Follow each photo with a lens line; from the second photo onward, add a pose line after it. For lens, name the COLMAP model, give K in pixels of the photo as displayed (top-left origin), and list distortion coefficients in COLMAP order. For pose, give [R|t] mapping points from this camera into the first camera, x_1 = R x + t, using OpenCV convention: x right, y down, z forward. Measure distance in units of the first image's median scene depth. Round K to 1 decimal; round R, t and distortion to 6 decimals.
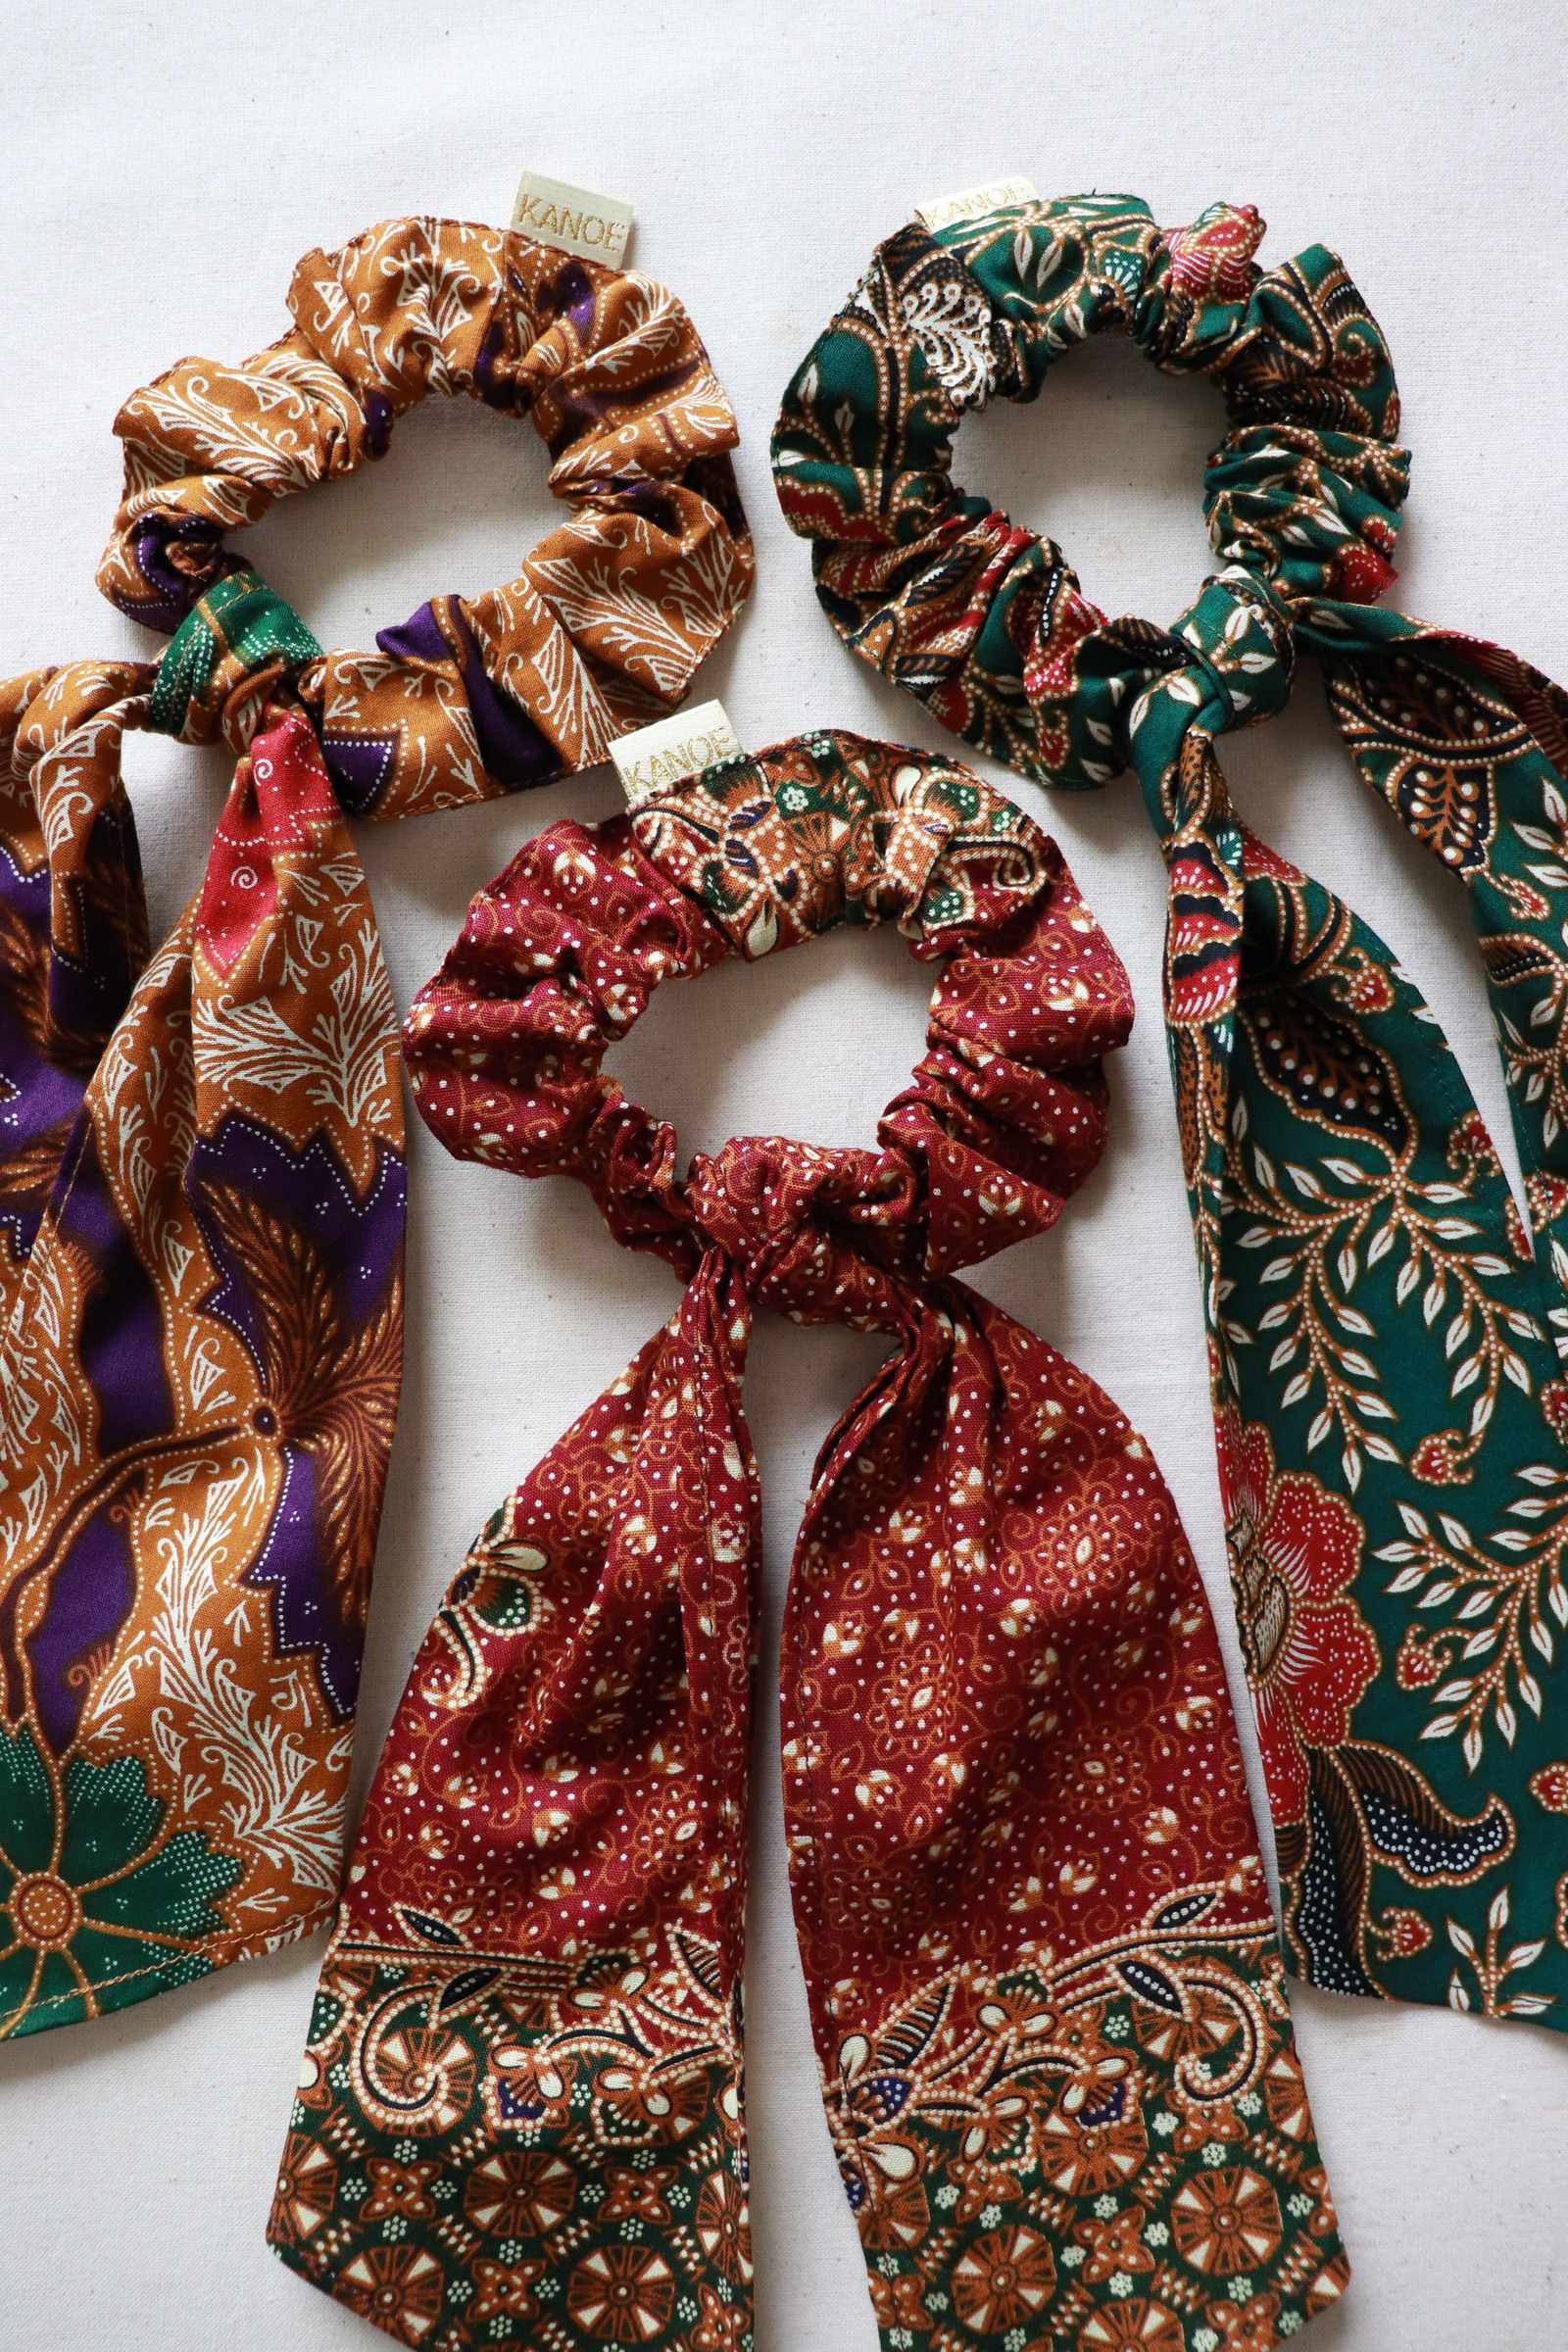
lens RADIAL K [[1944.7, 0, 779.9], [0, 1944.7, 1186.4], [0, 0, 1]] dist [-0.174903, 0.140947]
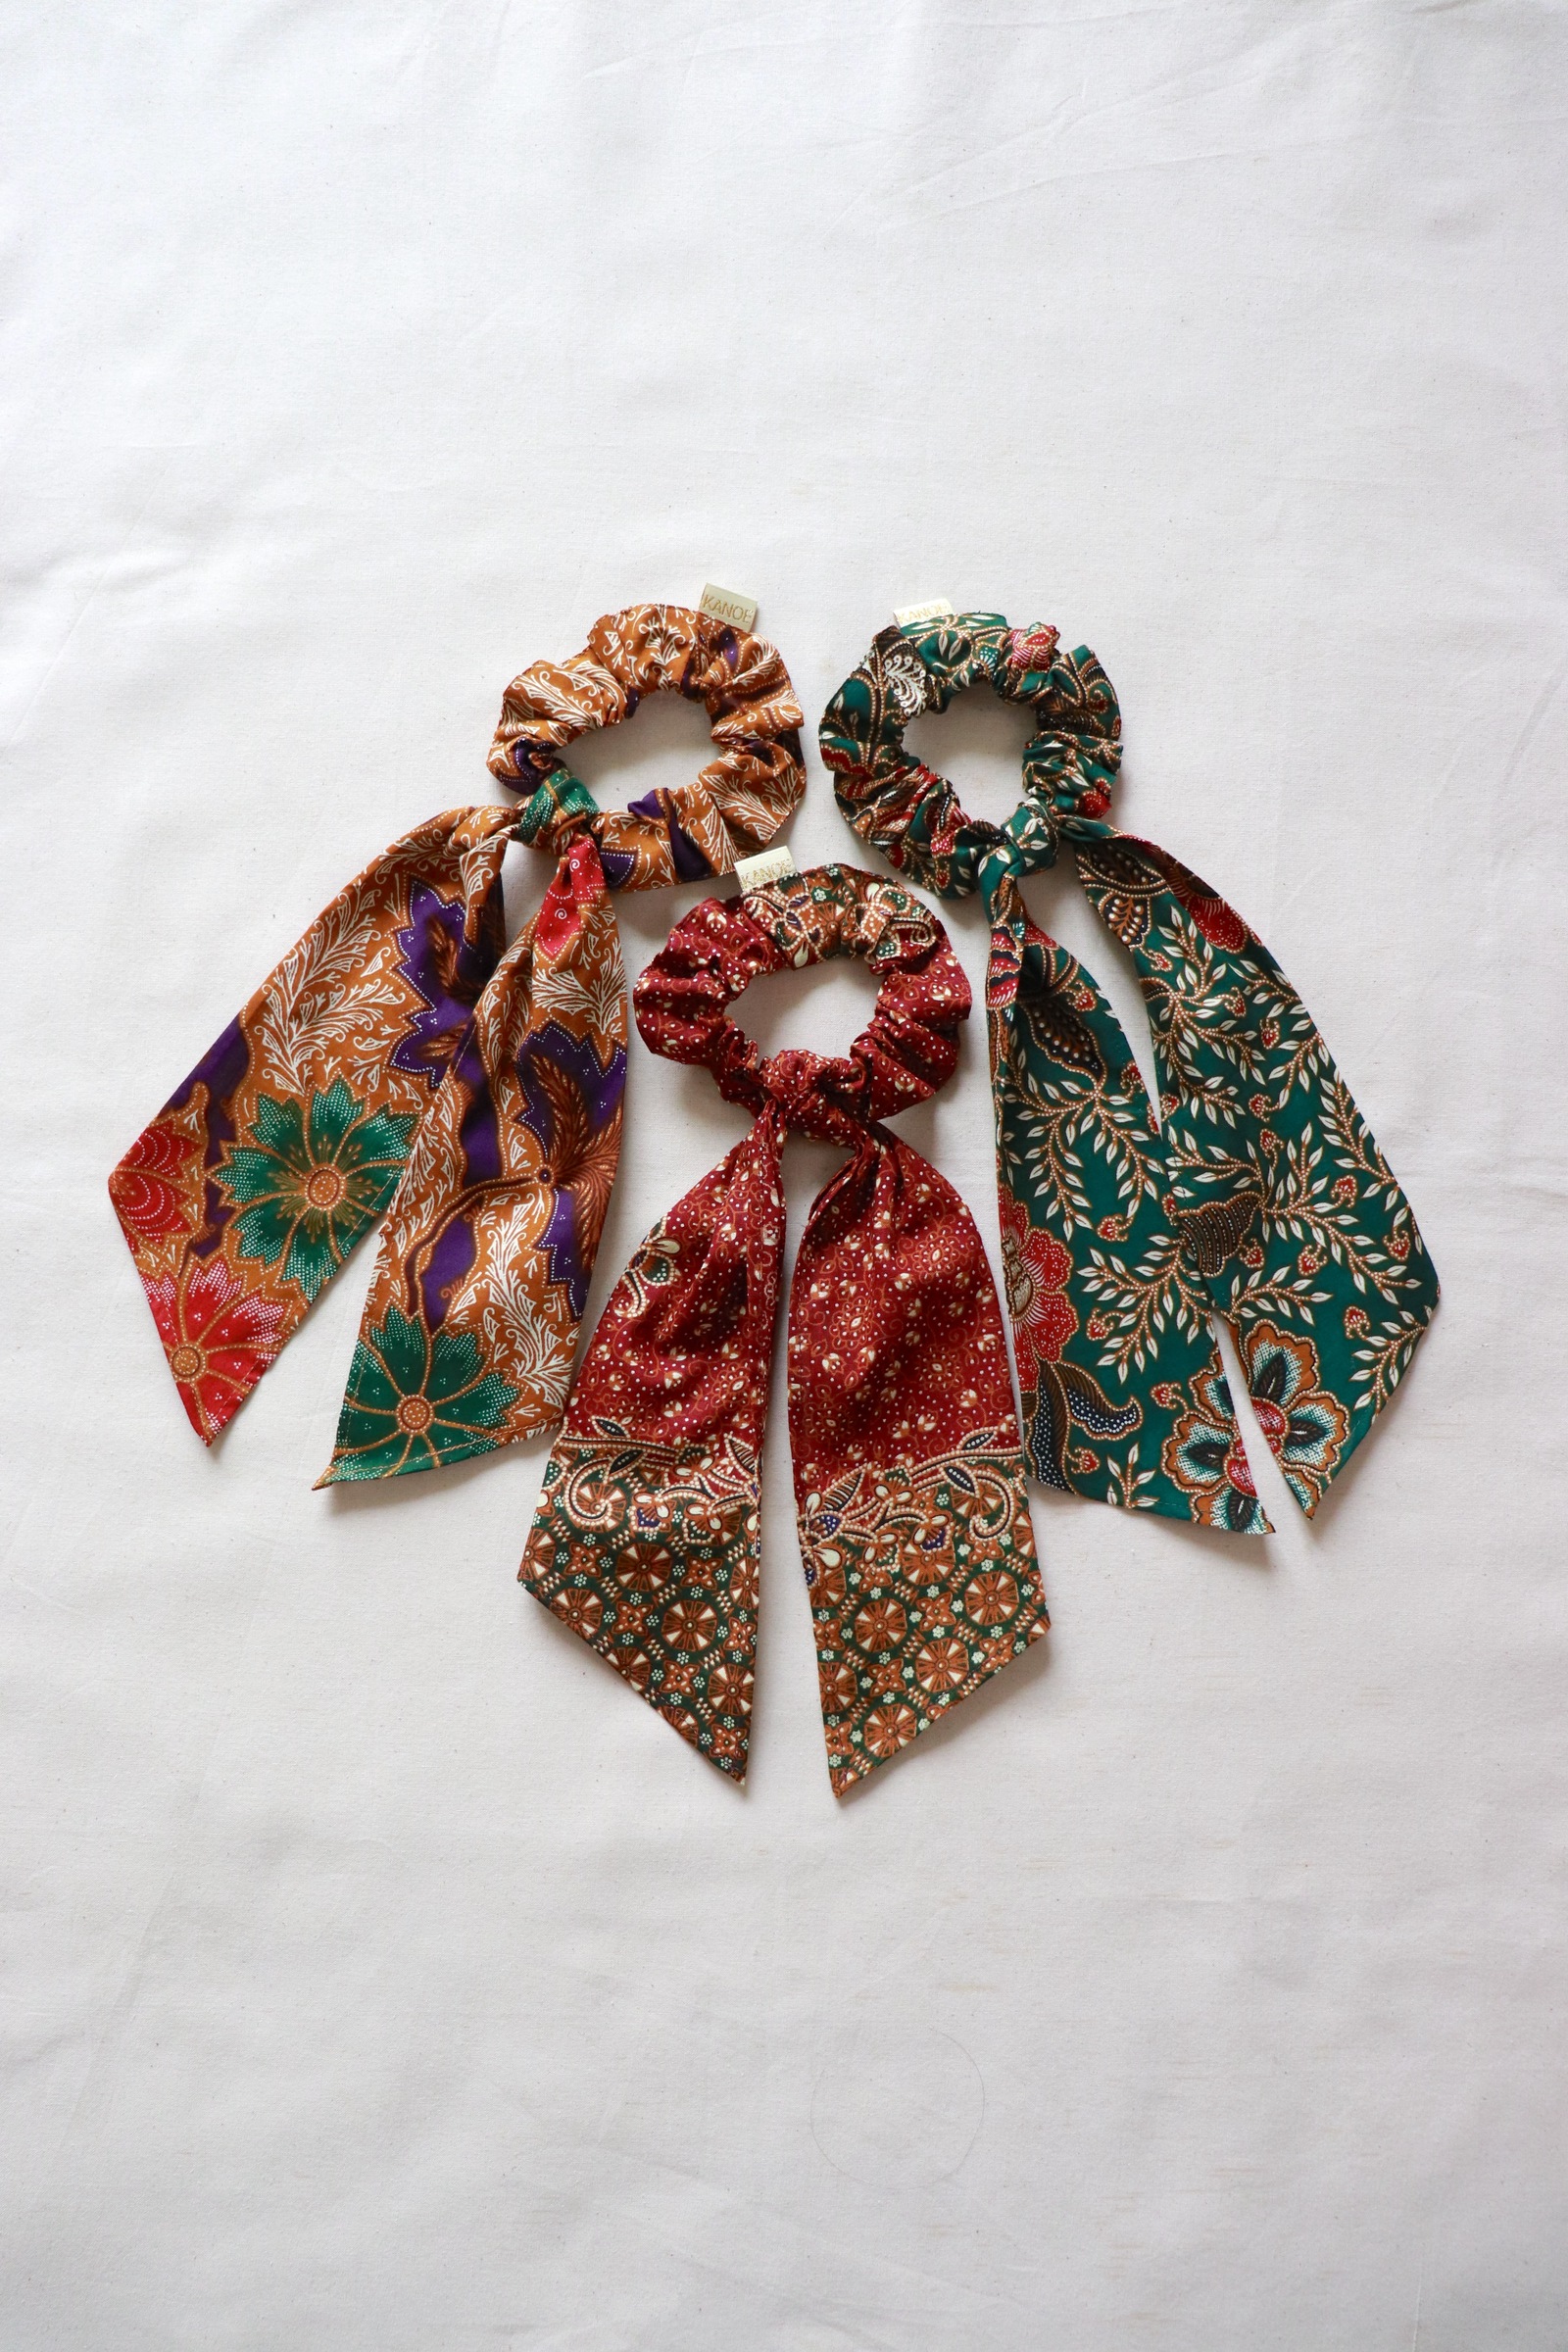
lens RADIAL K [[1944.7, 0, 770.8], [0, 1944.7, 1166.2], [0, 0, 1]] dist [-0.174903, 0.140947]
pose [[0.997780, 0.060242, 0.028372, -0.088267], [-0.058982, 0.997318, -0.043331, 0.192060], [-0.030907, 0.041561, 0.998658, -1.111587]]
